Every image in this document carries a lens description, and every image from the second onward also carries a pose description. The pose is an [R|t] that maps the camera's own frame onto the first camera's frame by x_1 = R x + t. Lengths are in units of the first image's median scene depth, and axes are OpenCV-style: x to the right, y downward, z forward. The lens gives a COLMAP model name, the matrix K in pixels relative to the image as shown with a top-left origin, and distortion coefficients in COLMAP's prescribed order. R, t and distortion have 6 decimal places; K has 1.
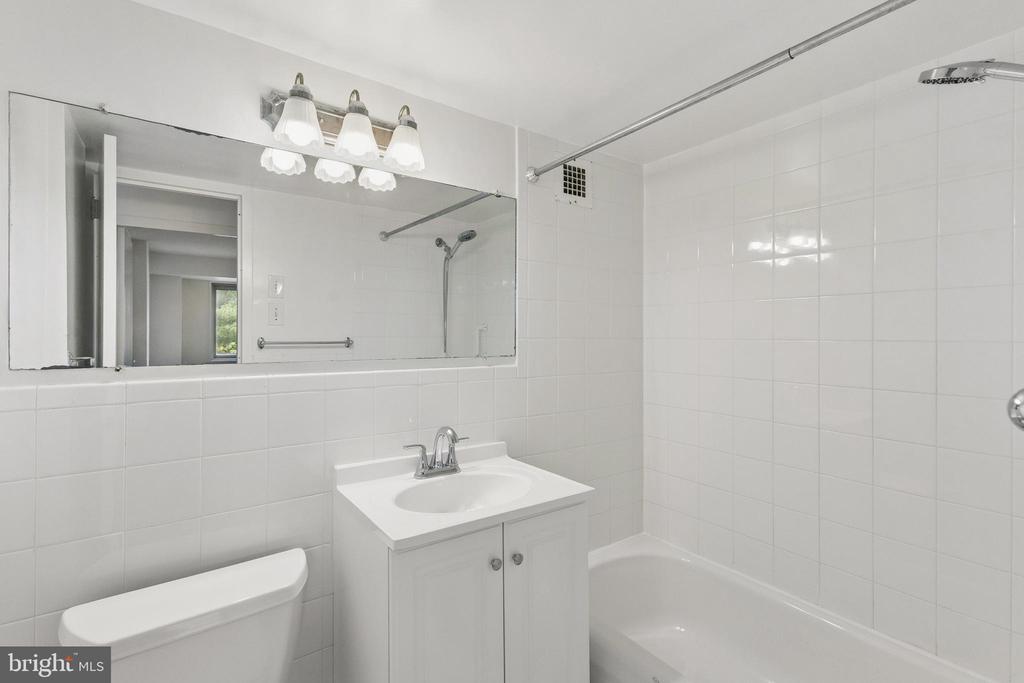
lens RADIAL K [[481.0, 0, 512.0], [0, 481.0, 341.5], [0, 0, 1]] dist [0.000721, -0.000036]
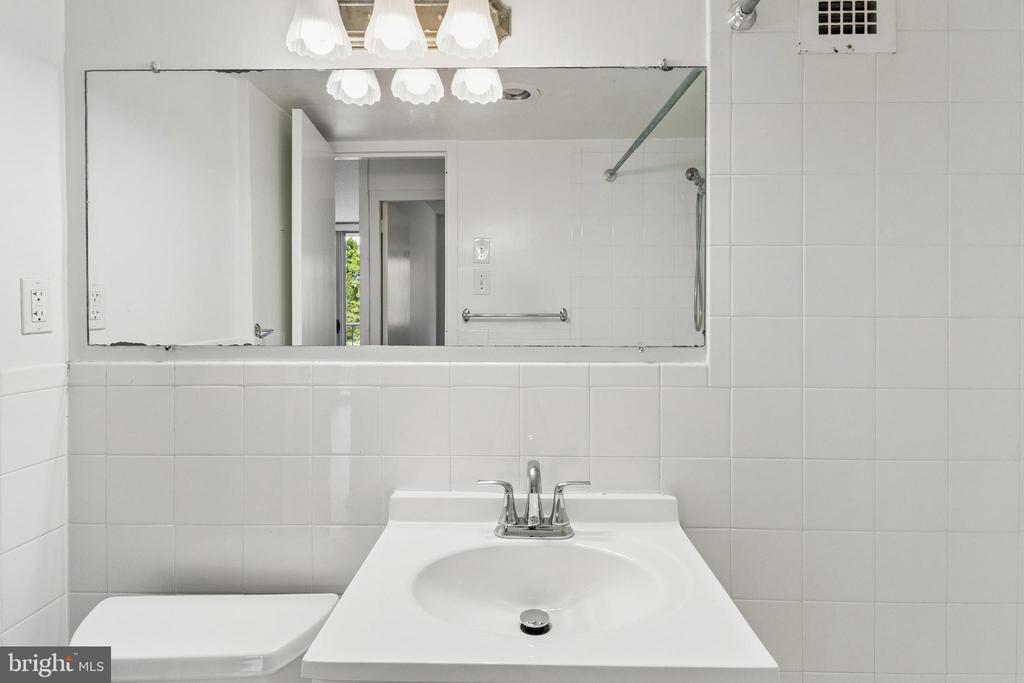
lens RADIAL K [[596.9, 0, 557.4], [0, 596.9, 320.7], [0, 0, 1]] dist [0.021778, 0.000674]
pose [[0.811236, 0.005320, -0.584695, 0.279575], [-0.008958, 0.999954, -0.003331, 0.003098], [0.584650, 0.007939, 0.811247, 0.336351]]
